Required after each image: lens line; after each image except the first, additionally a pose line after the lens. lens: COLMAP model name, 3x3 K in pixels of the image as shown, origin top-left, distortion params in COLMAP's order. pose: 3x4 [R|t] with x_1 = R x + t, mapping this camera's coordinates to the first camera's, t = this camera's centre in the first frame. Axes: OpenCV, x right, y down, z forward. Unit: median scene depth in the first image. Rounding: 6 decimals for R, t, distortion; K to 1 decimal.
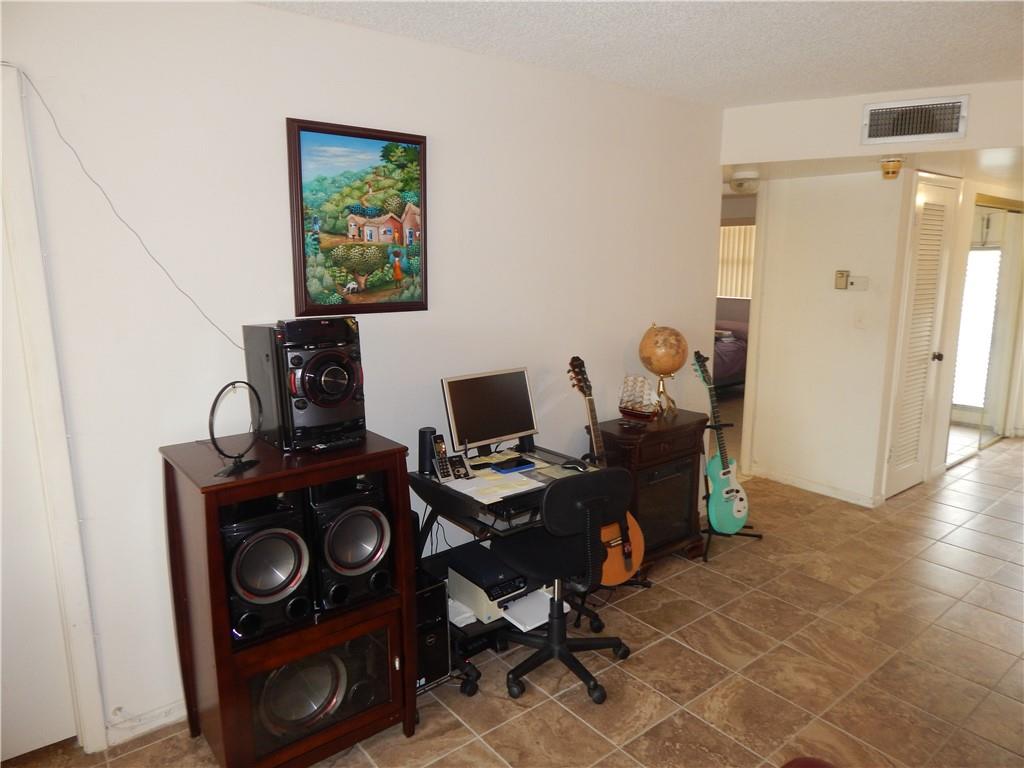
lens RADIAL K [[672.5, 0, 508.7], [0, 672.5, 384.9], [0, 0, 1]] dist [-0.001881, -0.010870]
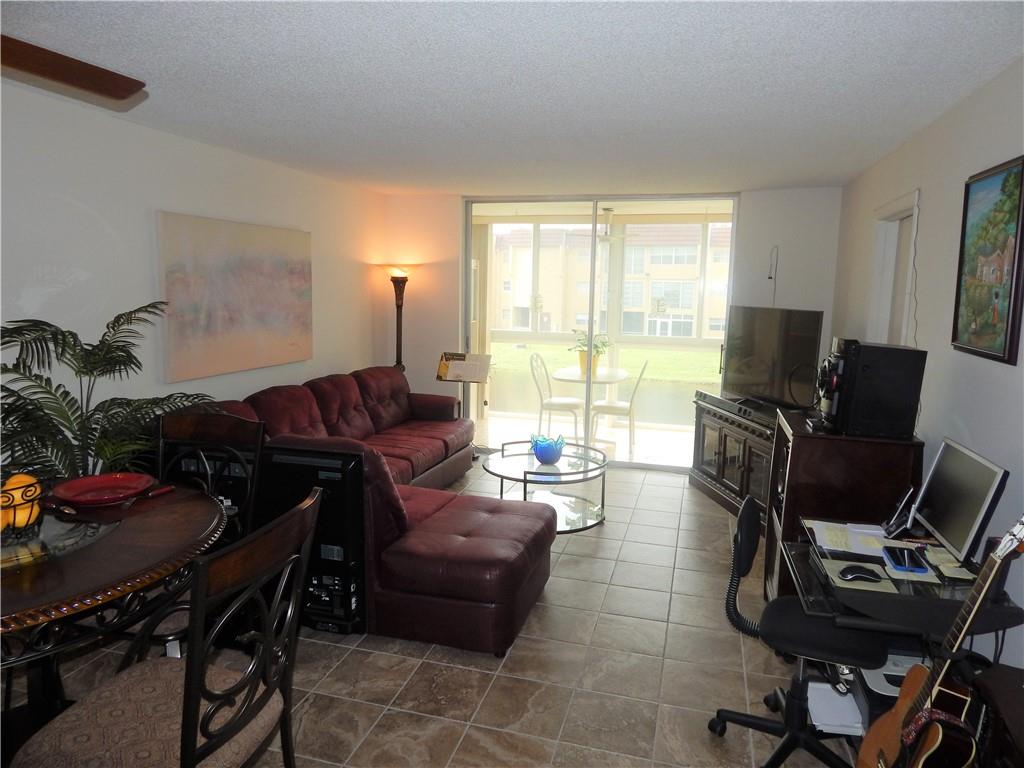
lens RADIAL K [[672.5, 0, 516.6], [0, 672.5, 388.5], [0, 0, 1]] dist [-0.001881, -0.010870]
pose [[-0.811037, 0.076898, -0.579919, 0.896450], [-0.125339, 0.945459, 0.300660, -0.274364], [0.571410, 0.316533, -0.757164, 1.395729]]
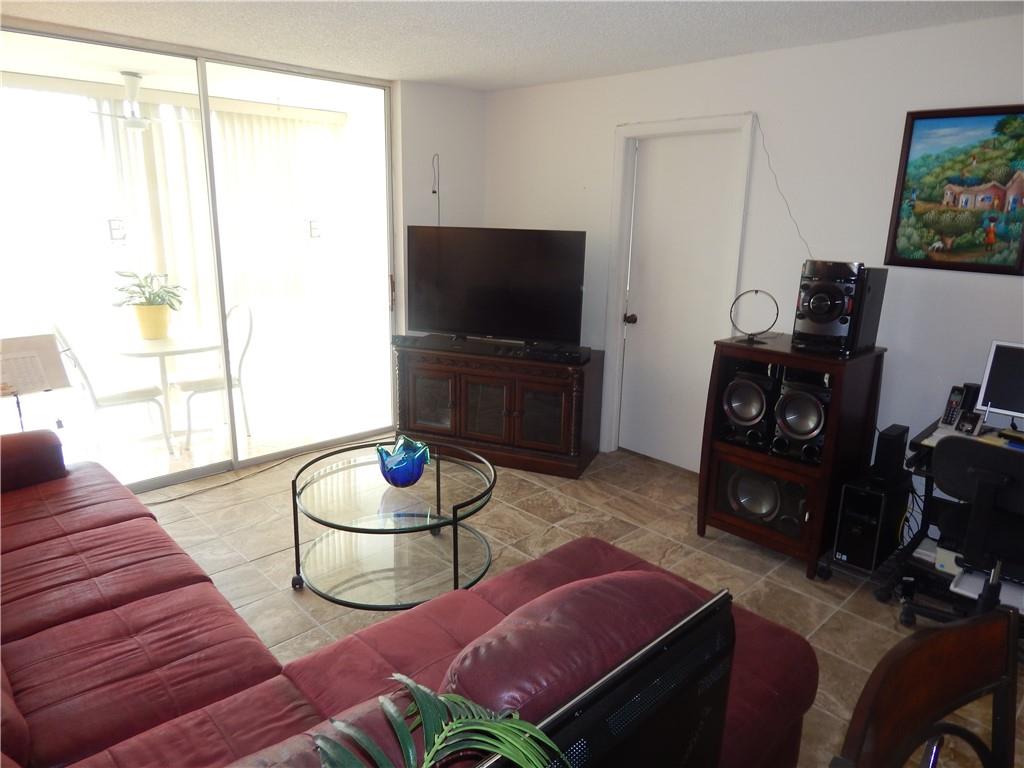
lens RADIAL K [[672.5, 0, 519.9], [0, 672.5, 388.7], [0, 0, 1]] dist [-0.001881, -0.010870]
pose [[0.093116, 0.262574, -0.960408, 0.905585], [-0.207713, 0.948498, 0.239179, -0.036905], [0.973748, 0.177218, 0.142860, 0.156063]]
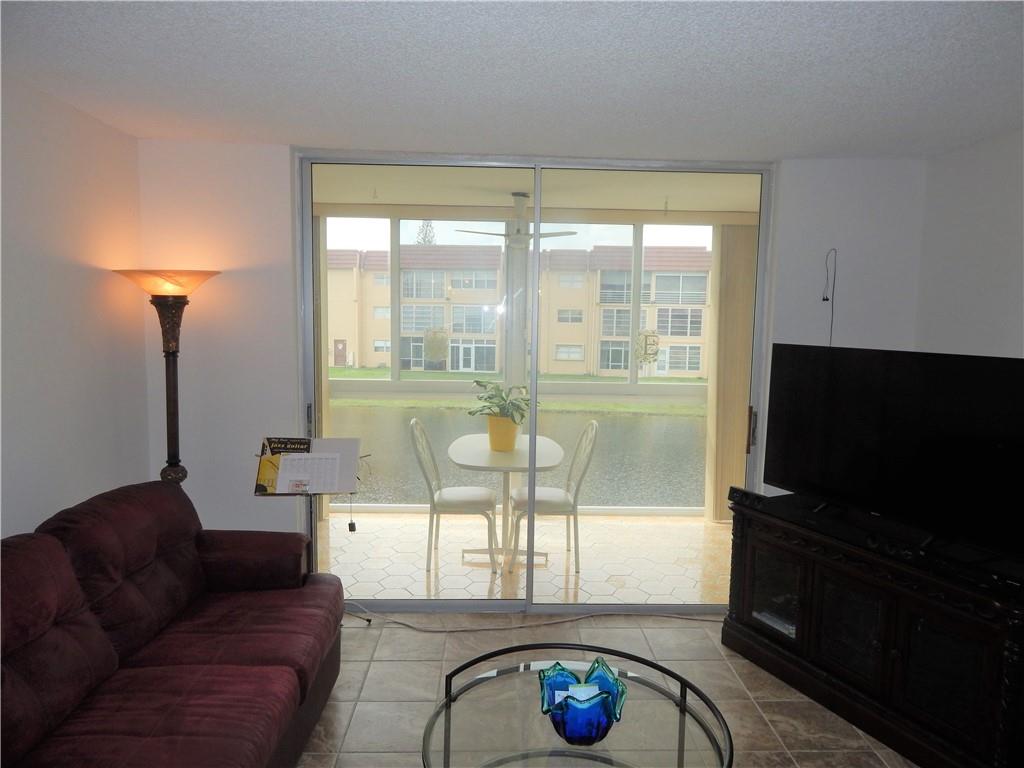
lens RADIAL K [[672.5, 0, 509.1], [0, 672.5, 383.0], [0, 0, 1]] dist [-0.001881, -0.010870]
pose [[-0.601961, 0.075138, -0.794983, 0.416344], [-0.163993, 0.962710, 0.215166, -0.083759], [0.781505, 0.259893, -0.567191, 0.411129]]
